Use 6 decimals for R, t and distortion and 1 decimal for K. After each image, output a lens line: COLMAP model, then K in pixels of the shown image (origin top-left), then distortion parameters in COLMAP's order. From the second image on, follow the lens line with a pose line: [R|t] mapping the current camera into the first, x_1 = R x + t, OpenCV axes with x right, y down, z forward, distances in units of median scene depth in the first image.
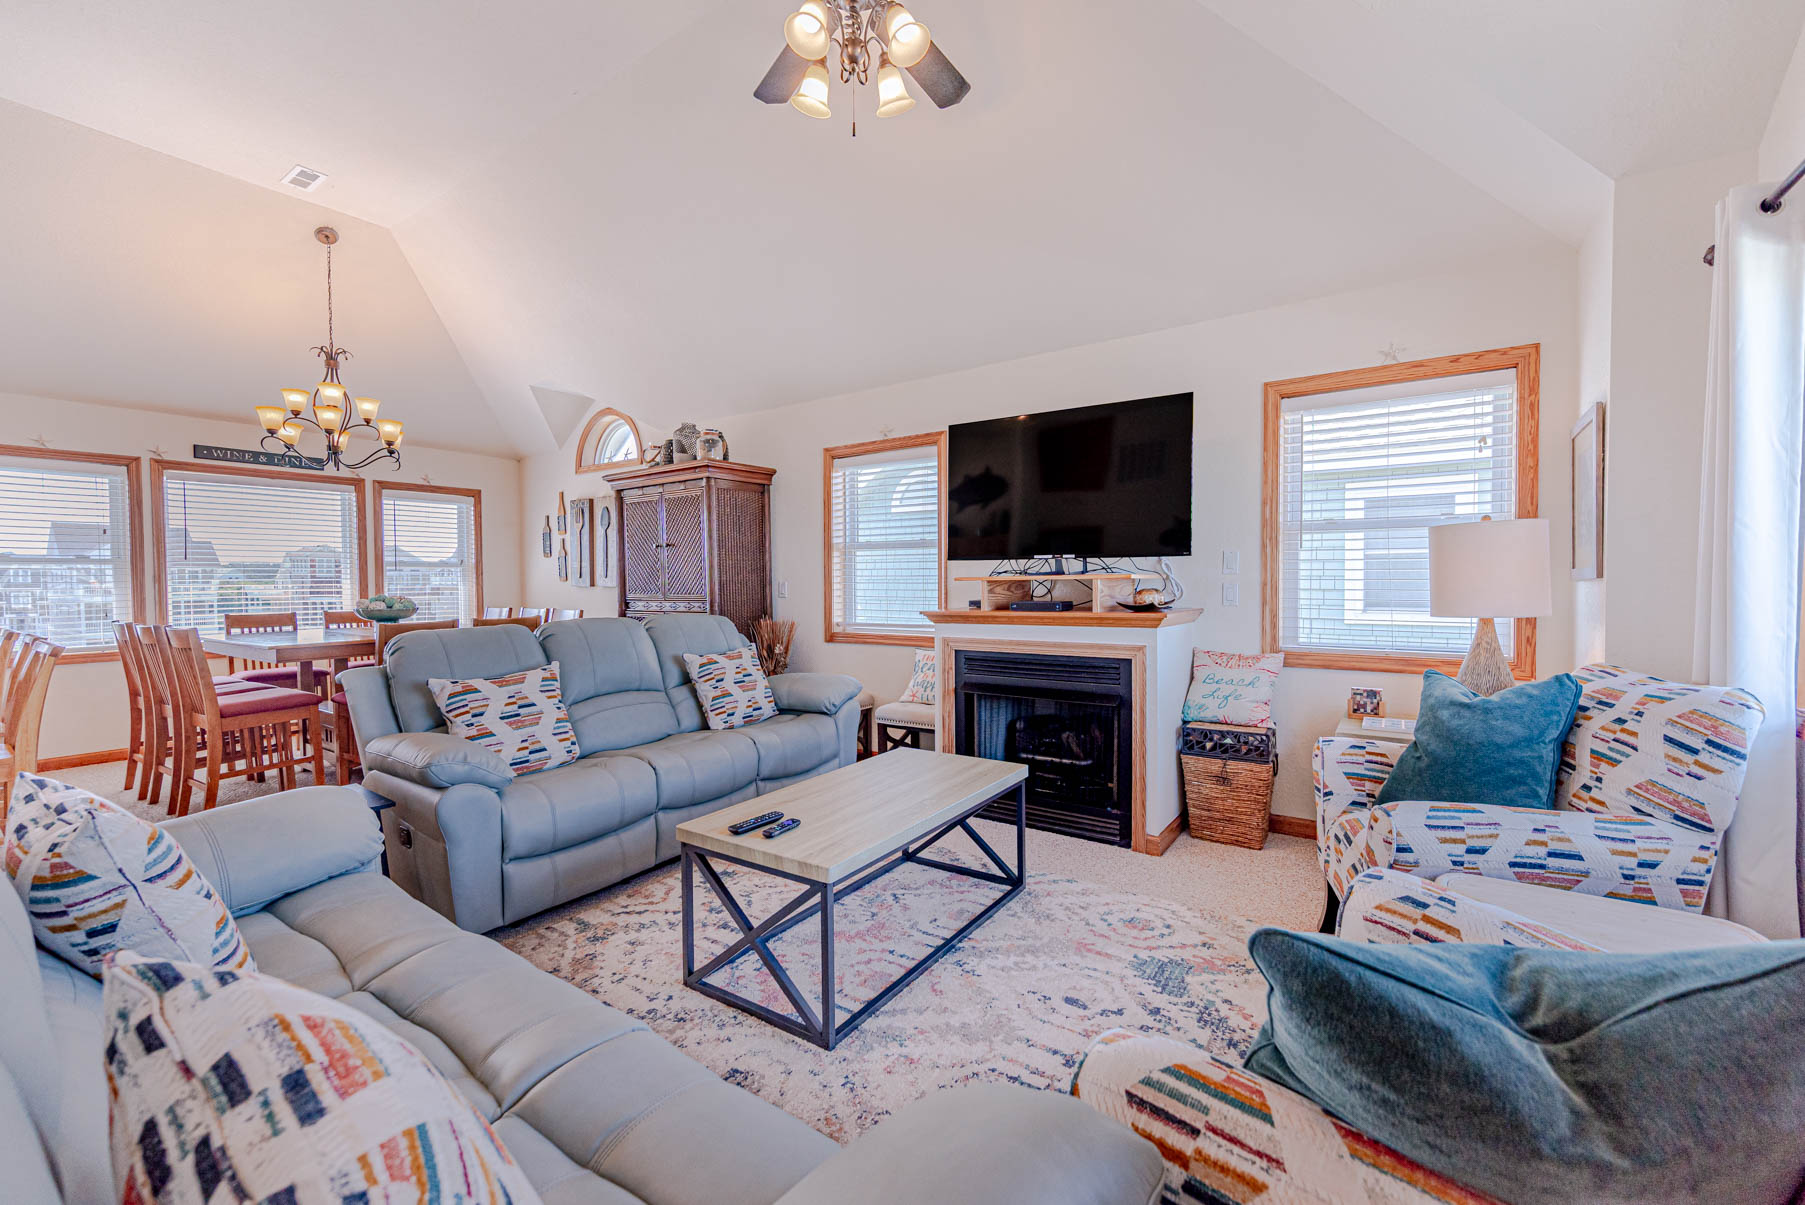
lens RADIAL K [[735.9, 0, 904.1], [0, 735.9, 600.3], [0, 0, 1]] dist [0.001688, -0.000067]
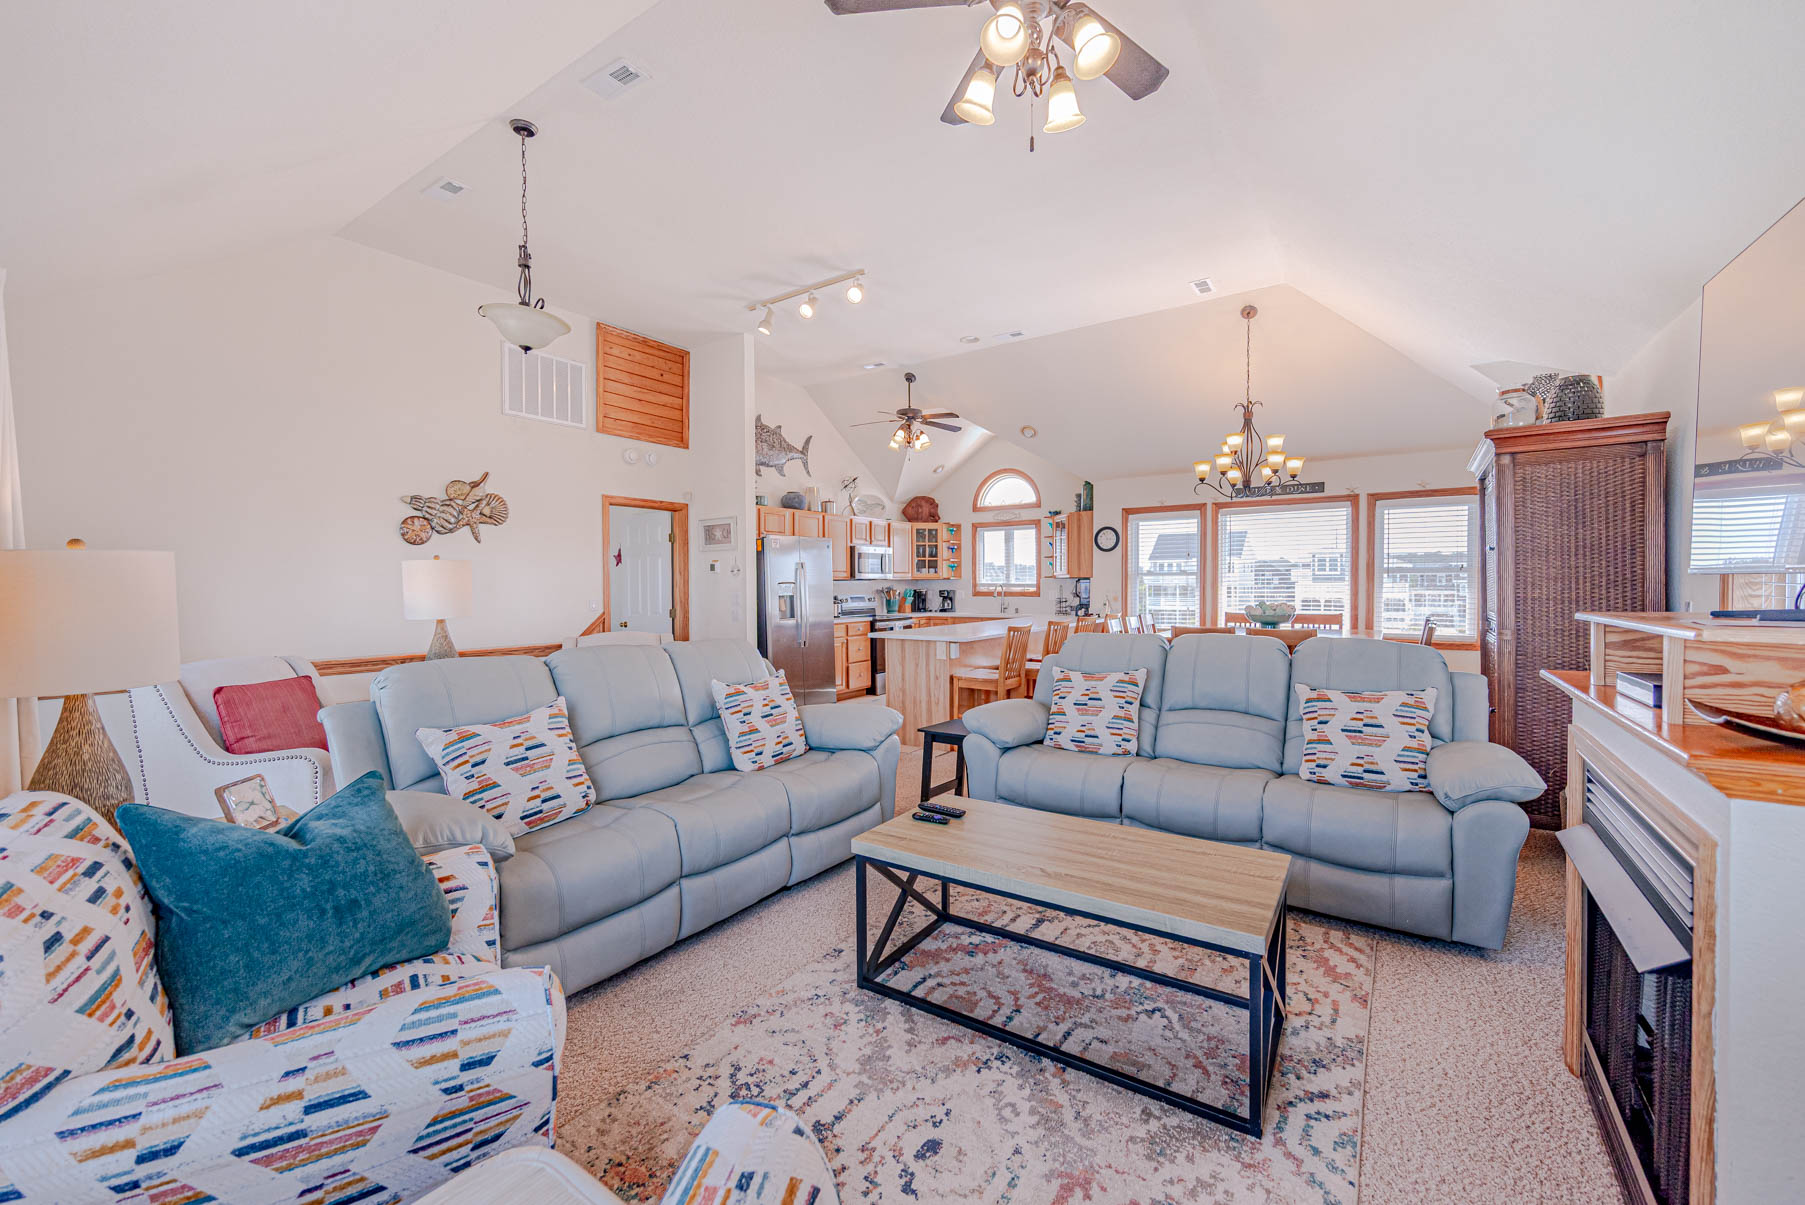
lens RADIAL K [[717.4, 0, 903.8], [0, 717.4, 599.1], [0, 0, 1]] dist [0.000321, 0.000015]
pose [[0.010012, 0.030967, -0.999470, 0.595757], [-0.019685, 0.999333, 0.030765, -0.049654], [0.999756, 0.019366, 0.010615, 0.565051]]
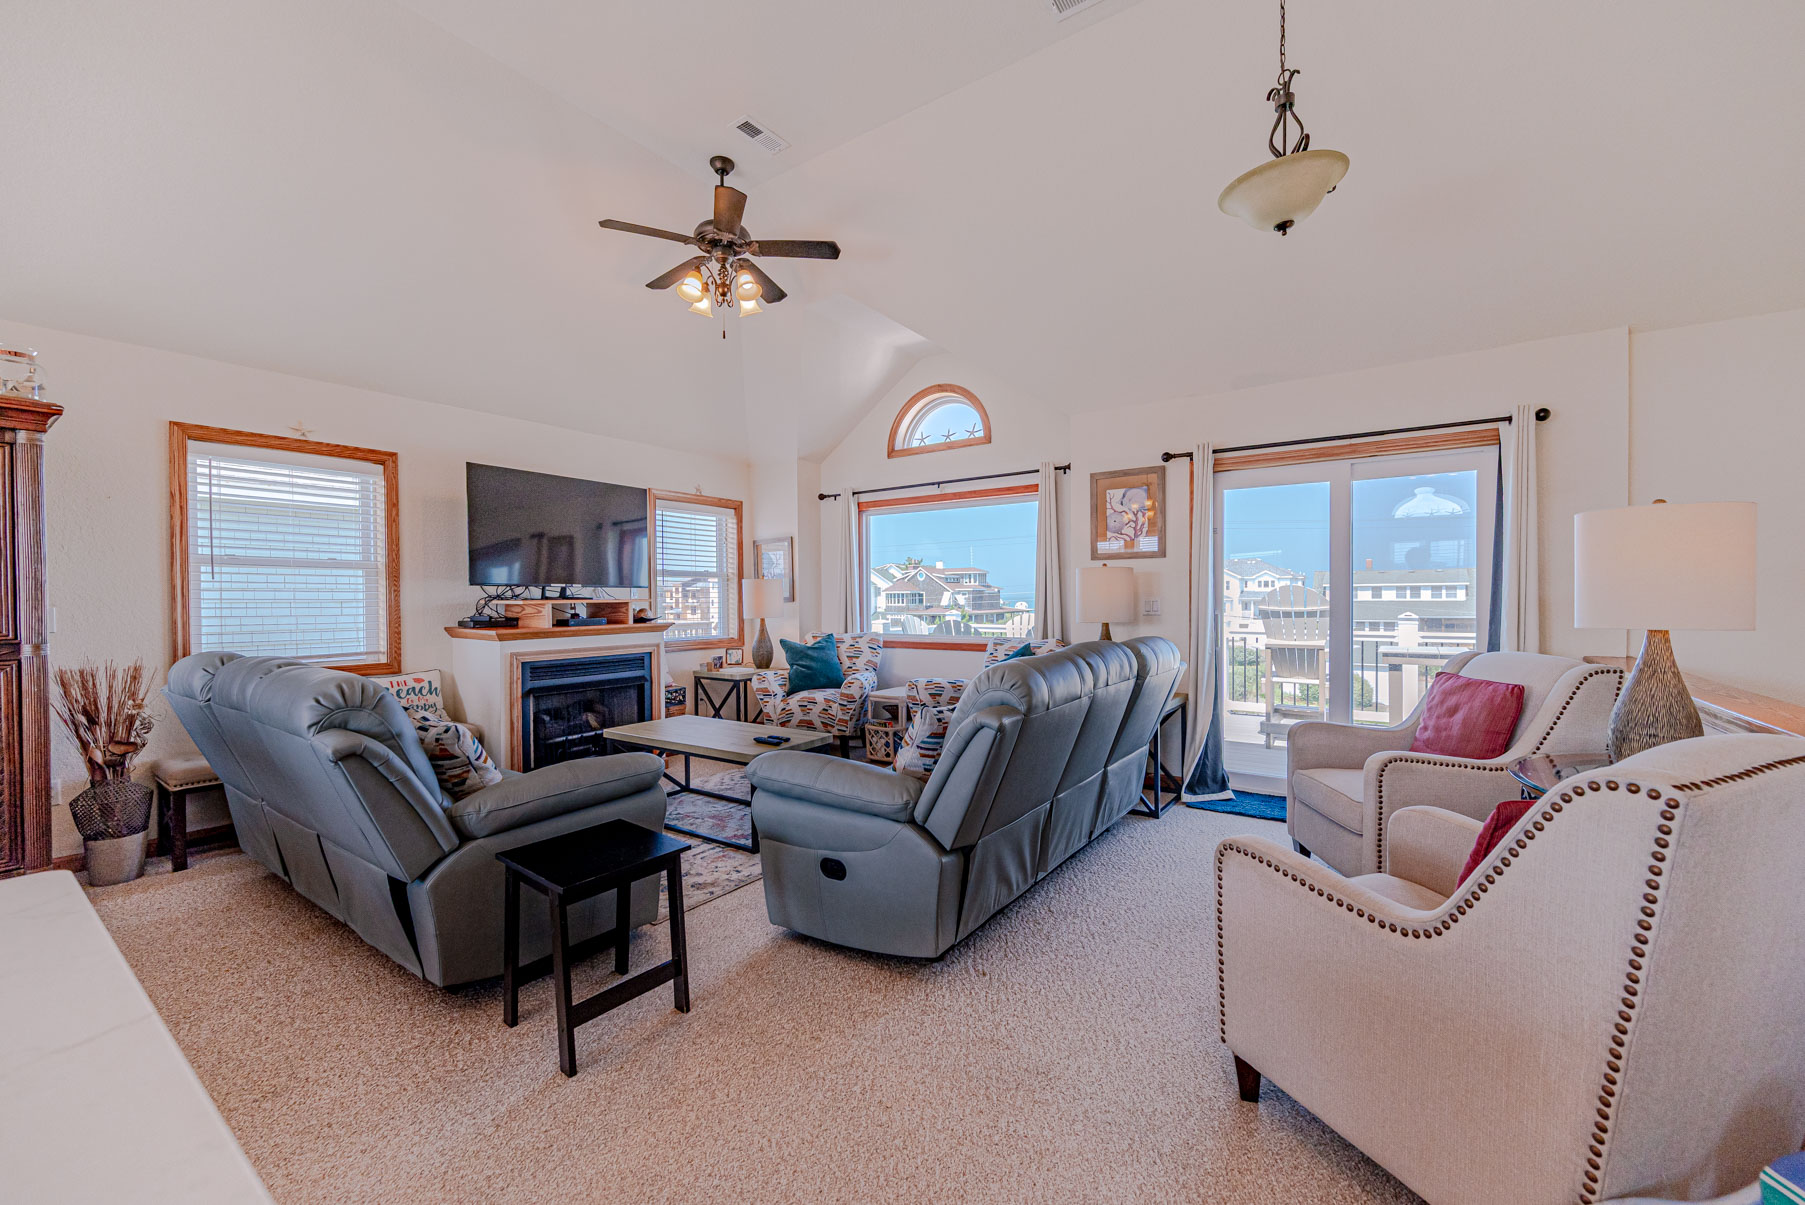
lens RADIAL K [[717.4, 0, 903.8], [0, 717.4, 599.1], [0, 0, 1]] dist [0.000321, 0.000015]
pose [[0.000605, 0.002497, 0.999997, -1.173358], [0.033181, 0.999446, -0.002516, -0.014023], [-0.999449, 0.033182, 0.000522, 0.409292]]
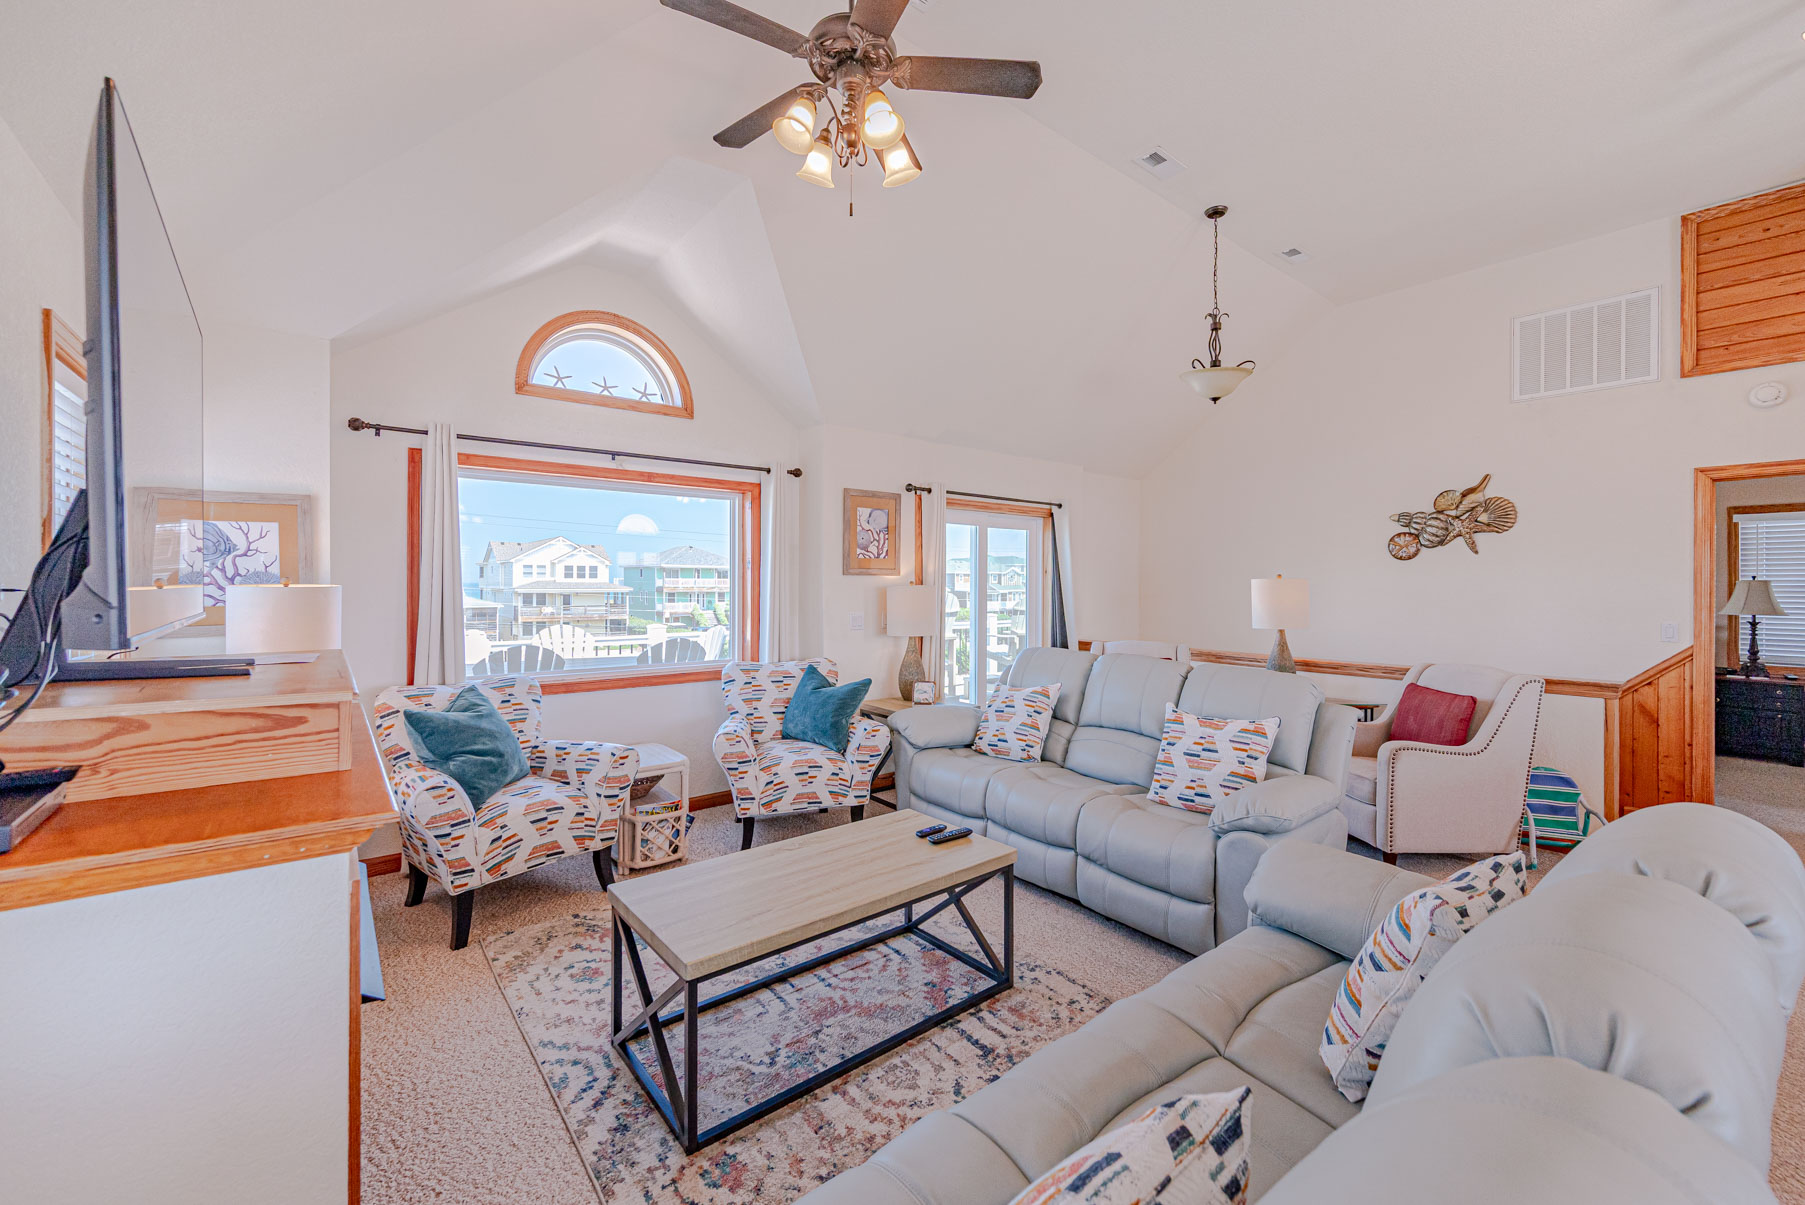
lens RADIAL K [[709.4, 0, 905.8], [0, 709.4, 590.0], [0, 0, 1]] dist [-0.001795, -0.000187]
pose [[-0.964589, 0.002834, 0.263742, -0.273497], [0.011174, 0.999484, 0.030127, -0.090330], [-0.263520, 0.032007, -0.964123, 1.323752]]
